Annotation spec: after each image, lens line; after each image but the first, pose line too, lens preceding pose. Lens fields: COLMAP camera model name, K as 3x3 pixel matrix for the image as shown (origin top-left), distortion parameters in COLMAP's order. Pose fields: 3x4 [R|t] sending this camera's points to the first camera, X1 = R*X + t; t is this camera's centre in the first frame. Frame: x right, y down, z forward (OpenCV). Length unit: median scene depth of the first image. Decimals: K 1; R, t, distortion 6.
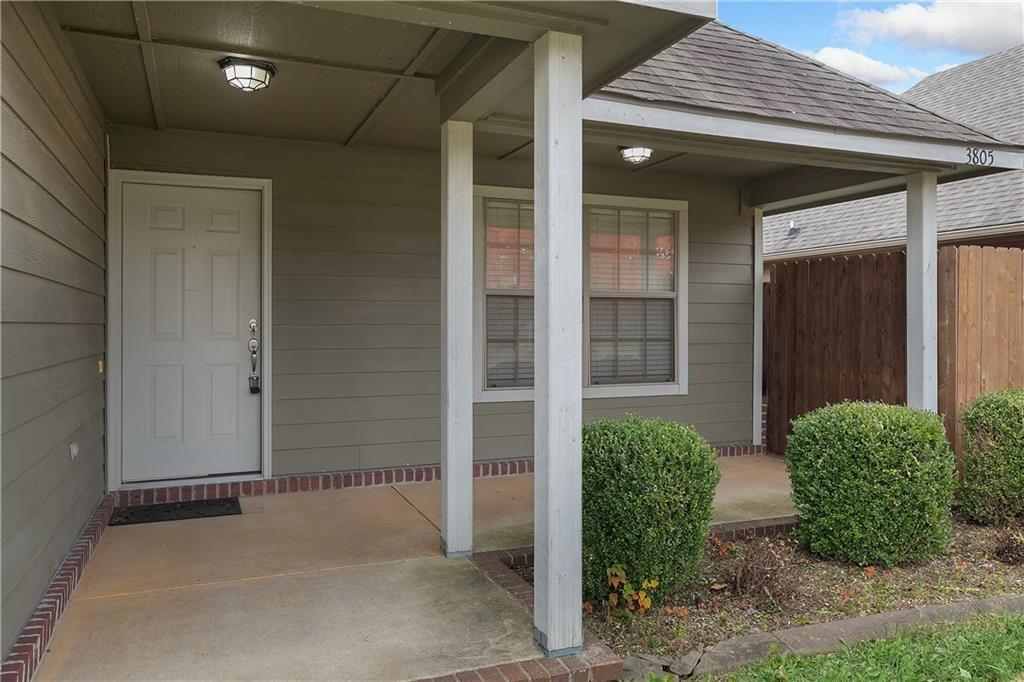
lens RADIAL K [[756.0, 0, 512.5], [0, 756.0, 320.5], [0, 0, 1]] dist [0.008504, 0.002808]
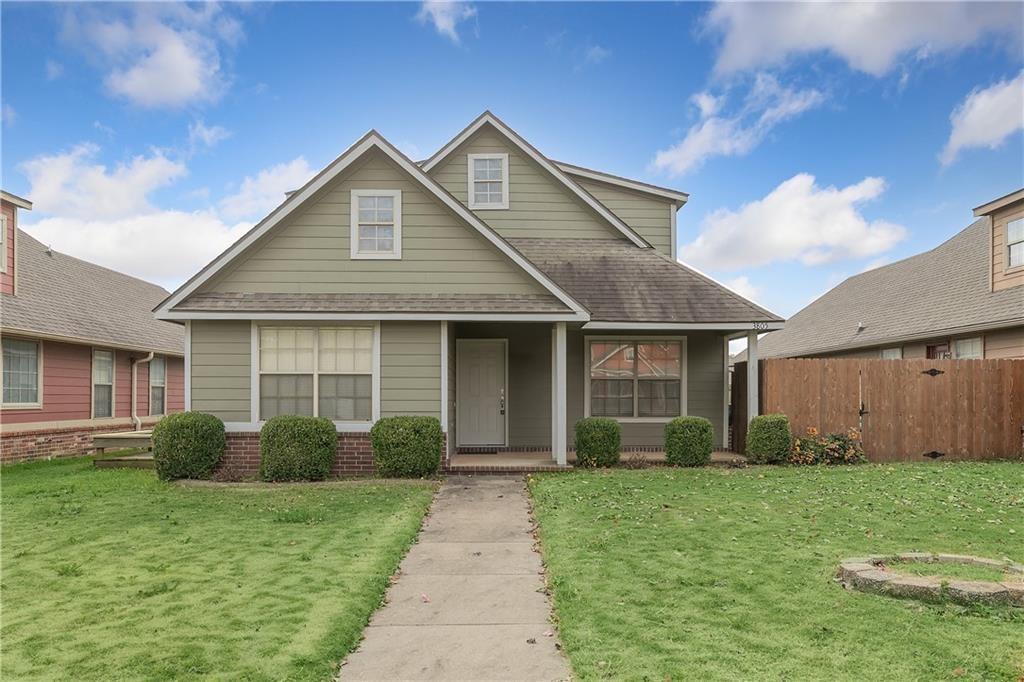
lens RADIAL K [[832.1, 0, 512.0], [0, 832.1, 341.0], [0, 0, 1]] dist [0.001289, 0.000275]
pose [[0.935588, -0.023685, -0.352298, 0.765949], [0.001452, 0.997997, -0.063240, 0.014891], [0.353090, 0.058655, 0.933749, -1.834835]]
